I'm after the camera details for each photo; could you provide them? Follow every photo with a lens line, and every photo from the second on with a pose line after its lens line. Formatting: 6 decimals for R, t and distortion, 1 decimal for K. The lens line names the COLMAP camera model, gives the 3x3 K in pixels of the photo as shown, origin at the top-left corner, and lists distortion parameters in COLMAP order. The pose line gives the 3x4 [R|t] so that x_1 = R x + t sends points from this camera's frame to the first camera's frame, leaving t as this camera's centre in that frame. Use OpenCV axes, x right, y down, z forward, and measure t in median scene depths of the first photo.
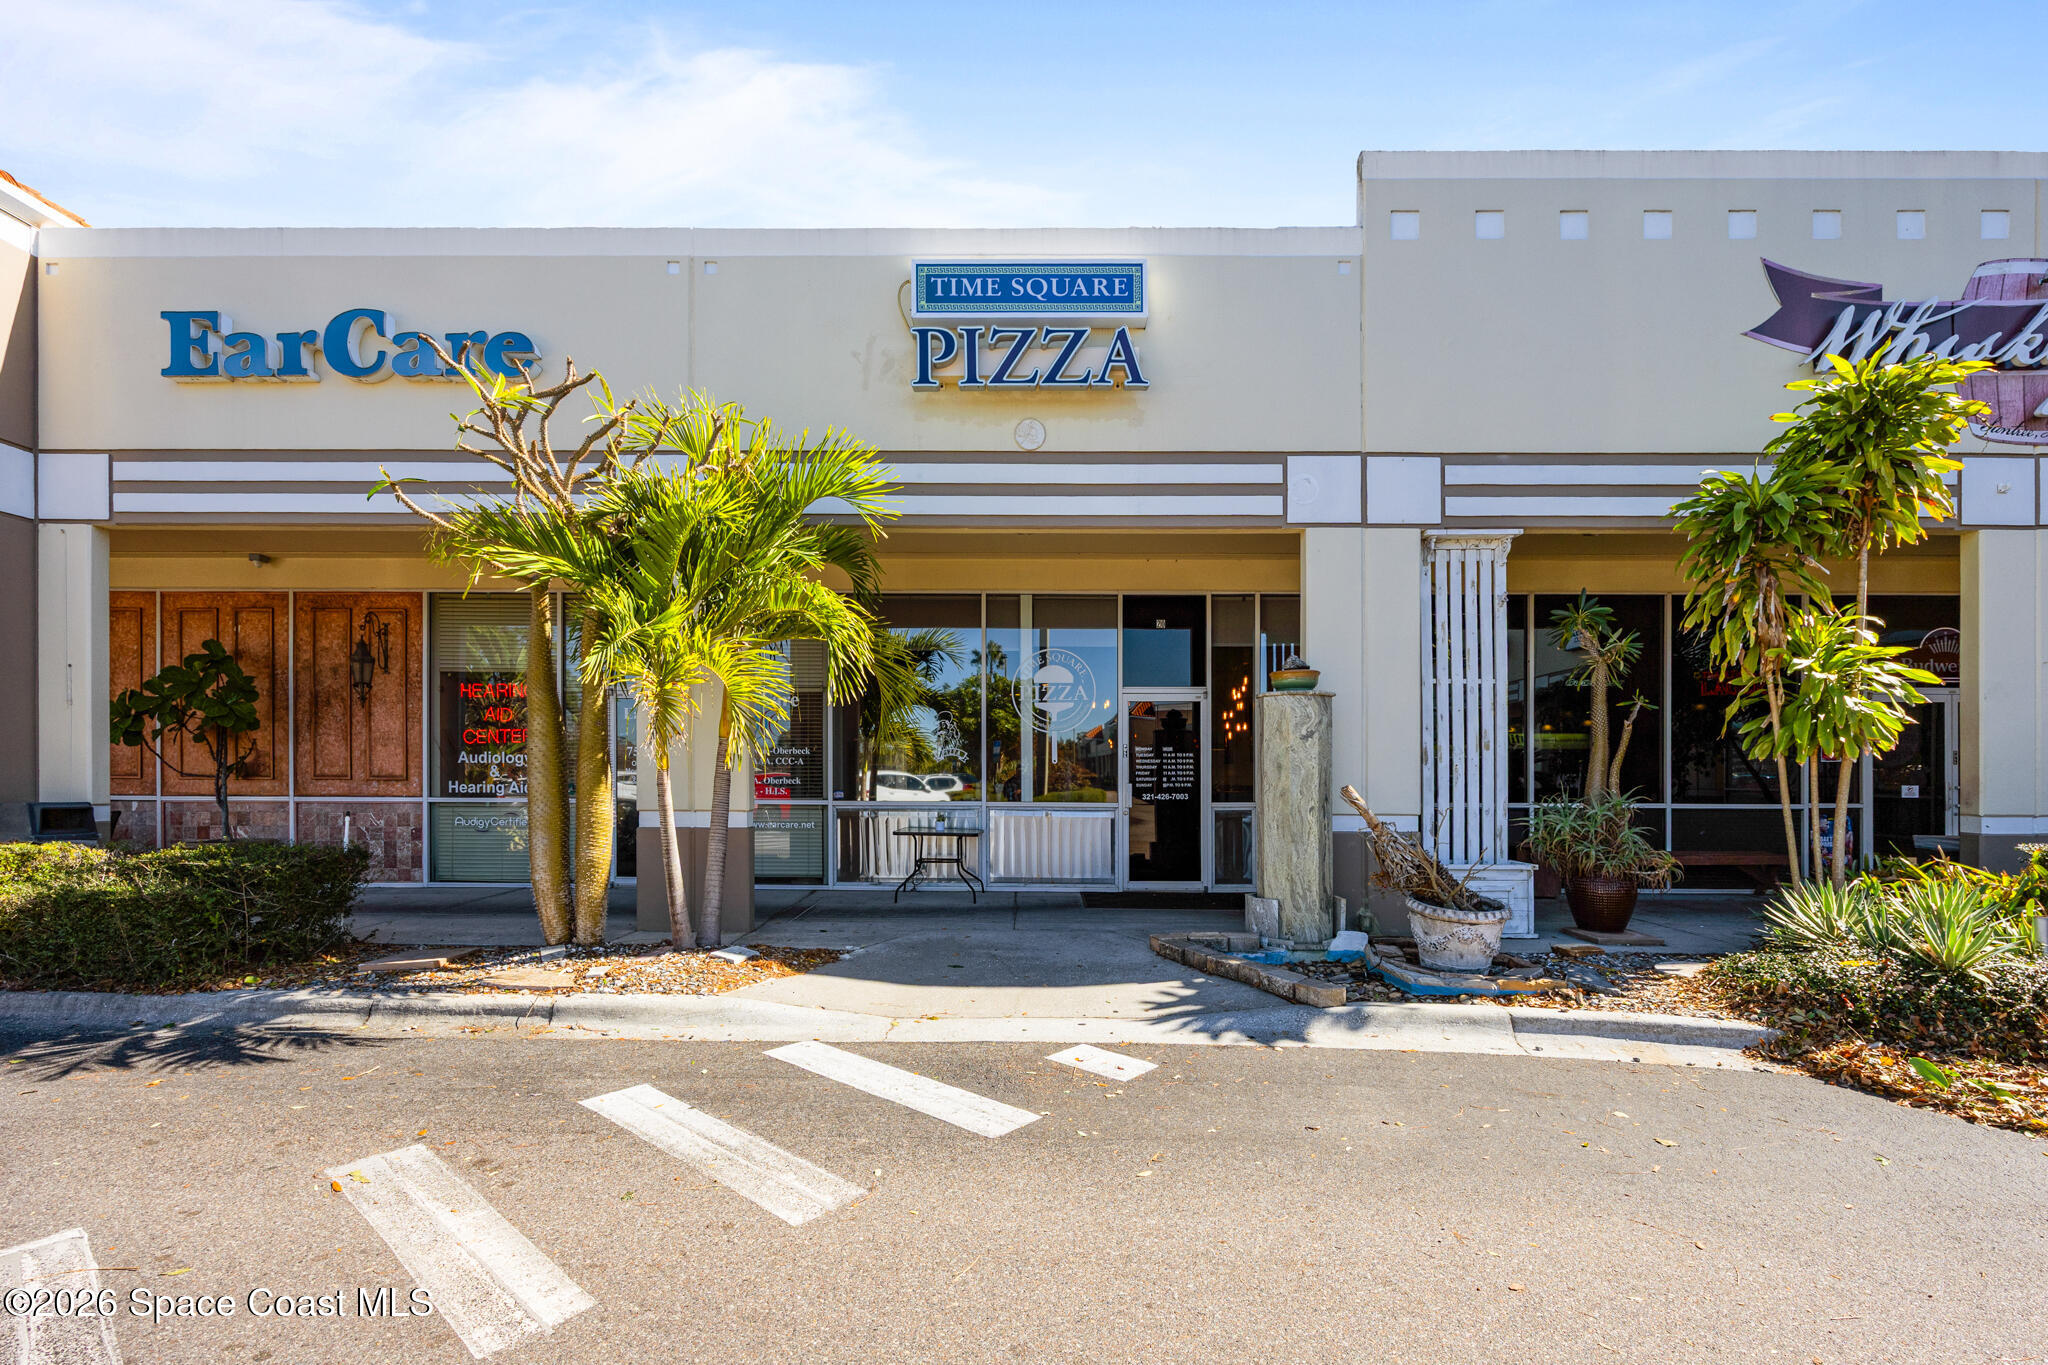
lens RADIAL K [[852.8, 0, 1022.6], [0, 852.8, 762.3], [0, 0, 1]] dist [-0.000946, -0.000166]
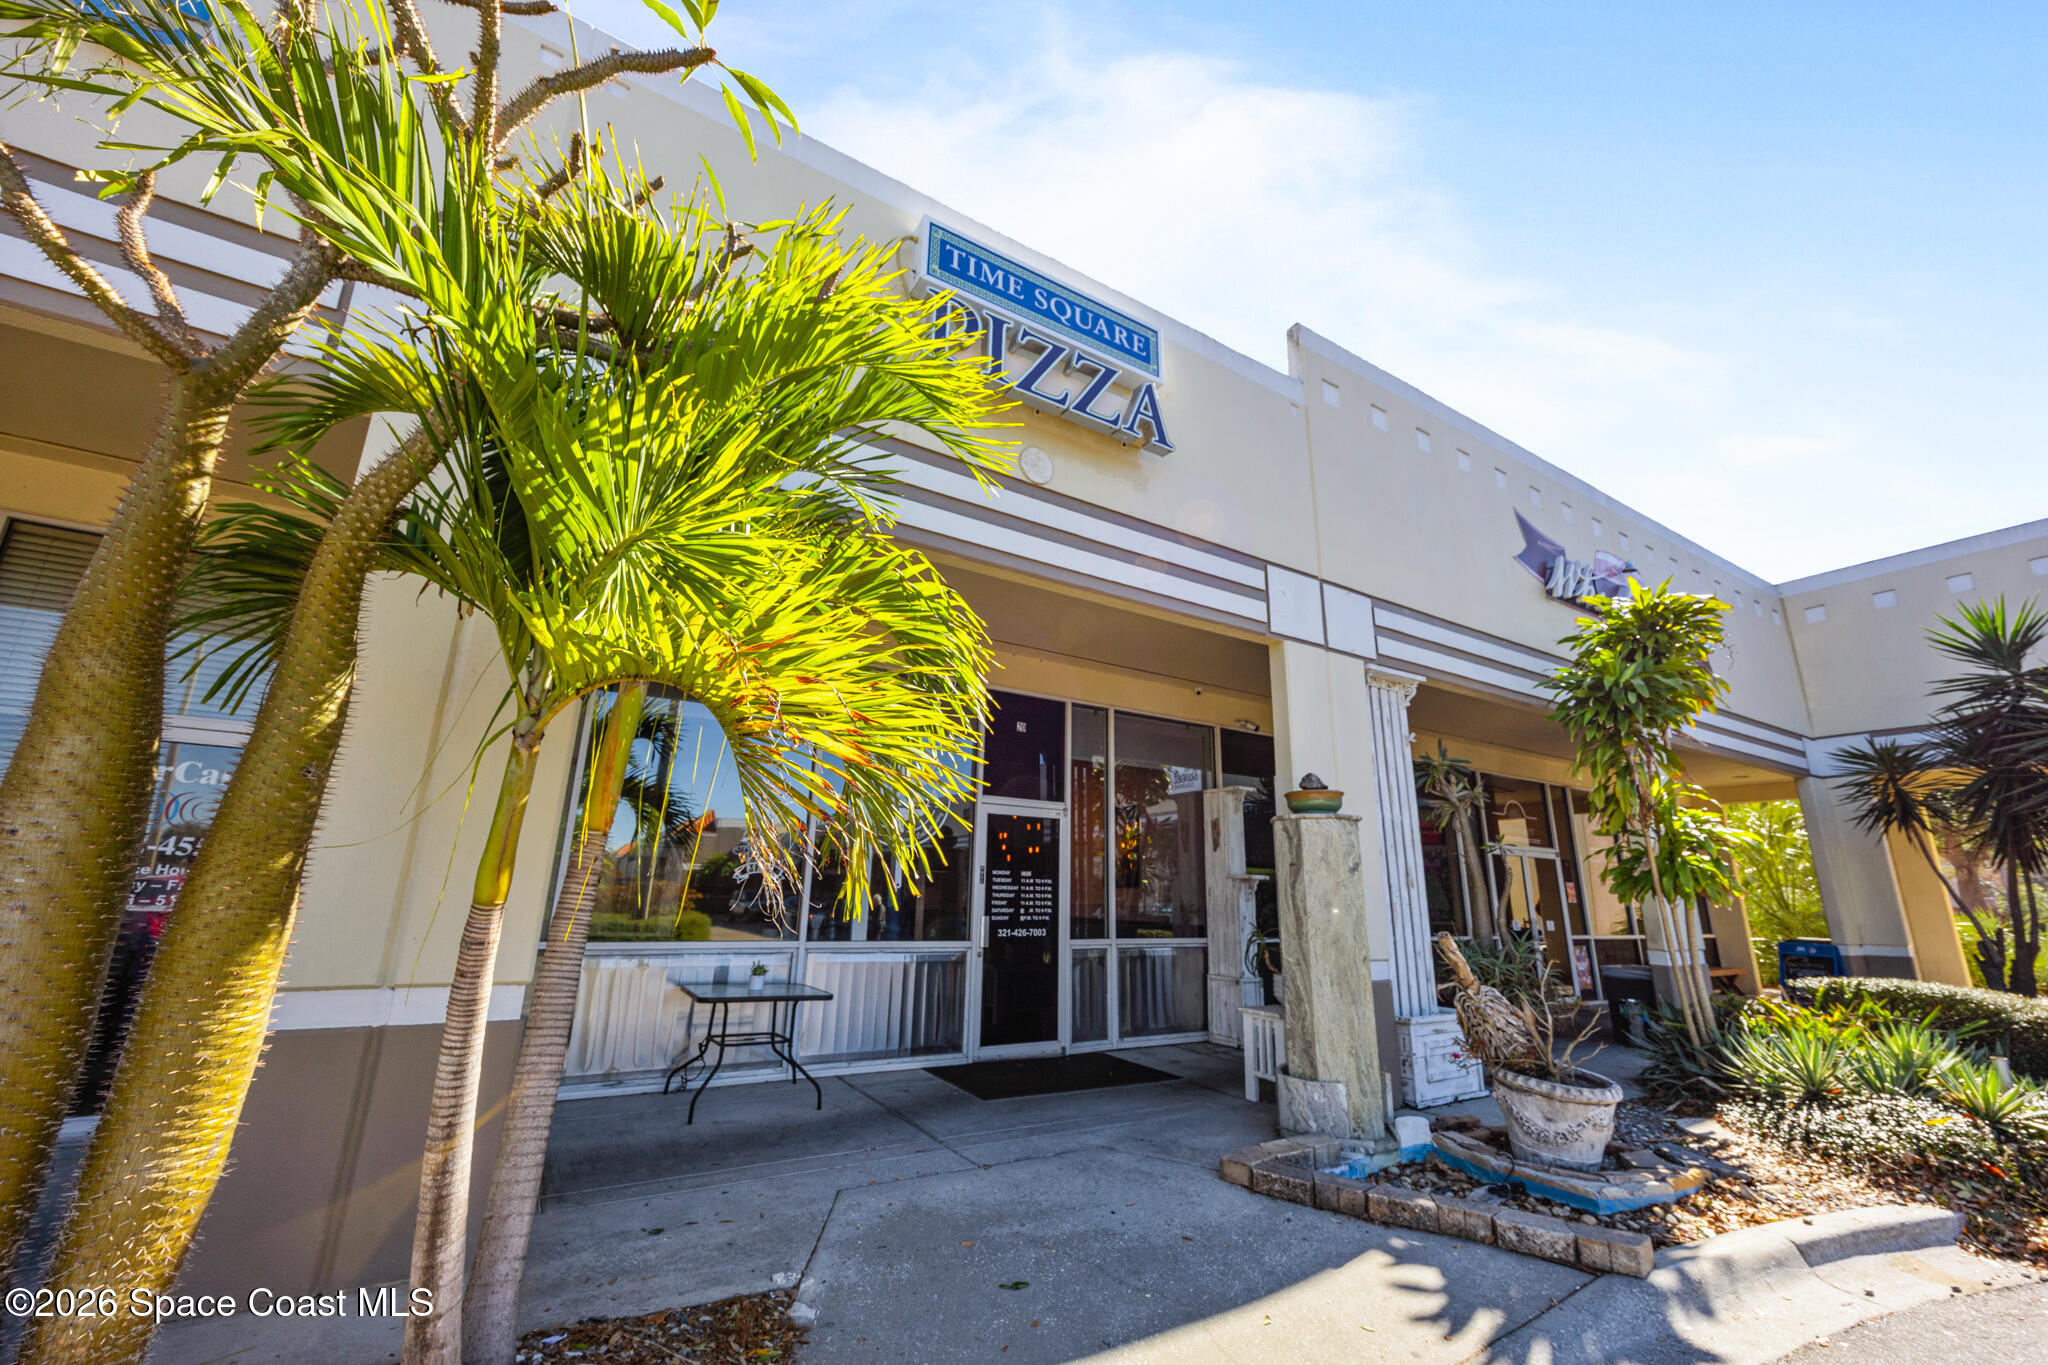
lens RADIAL K [[772.6, 0, 1024.0], [0, 772.6, 682.5], [0, 0, 1]] dist [0.001313, 0.000164]
pose [[0.854379, 0.155041, 0.495982, -0.330634], [-0.027115, 0.966455, -0.255400, -0.003857], [-0.518942, 0.204760, 0.829923, 0.453804]]
